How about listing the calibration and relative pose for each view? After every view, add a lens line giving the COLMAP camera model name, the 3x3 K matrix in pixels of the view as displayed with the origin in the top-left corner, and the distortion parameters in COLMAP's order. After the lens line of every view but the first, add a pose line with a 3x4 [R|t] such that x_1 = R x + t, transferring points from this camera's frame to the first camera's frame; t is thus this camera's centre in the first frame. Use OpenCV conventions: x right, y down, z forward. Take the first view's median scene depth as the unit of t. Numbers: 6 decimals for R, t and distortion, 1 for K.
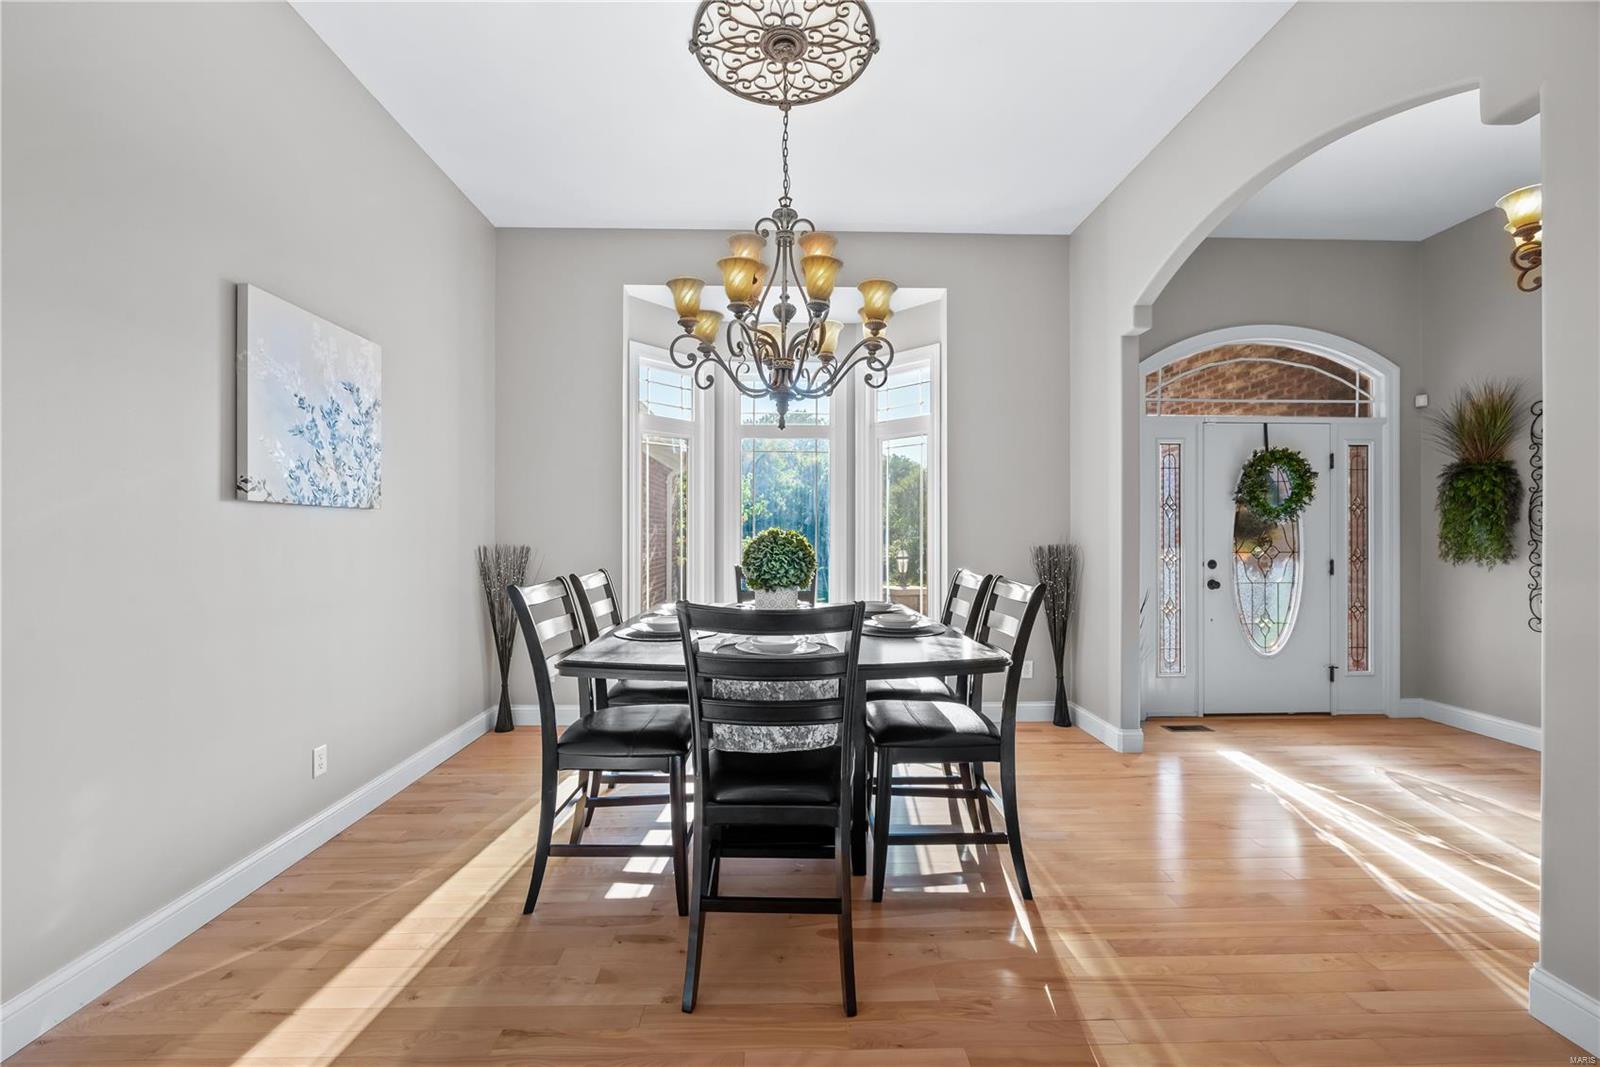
lens RADIAL K [[641.0, 0, 795.9], [0, 641.0, 540.0], [0, 0, 1]] dist [-0.009095, 0.000068]
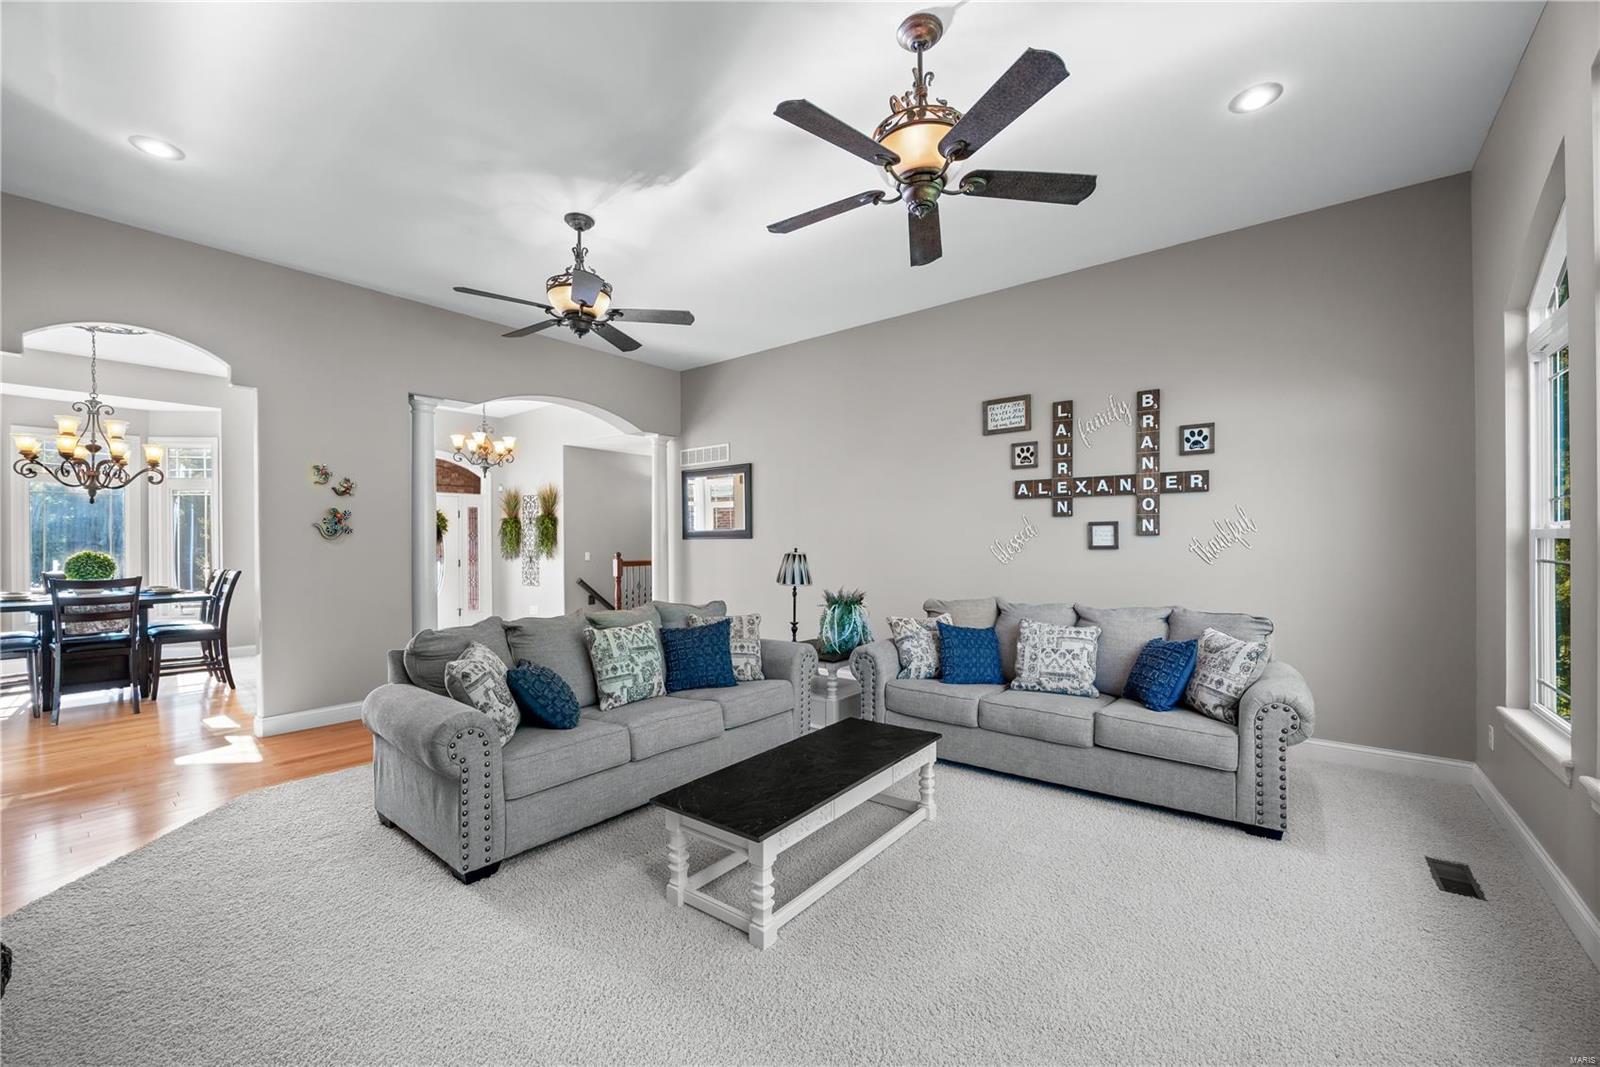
lens RADIAL K [[641.0, 0, 810.0], [0, 641.0, 544.2], [0, 0, 1]] dist [-0.009095, 0.000068]
pose [[0.632821, -0.003932, 0.774288, -0.141228], [0.004879, 0.999988, 0.001090, -0.030424], [-0.774283, 0.003088, 0.632832, -2.139983]]
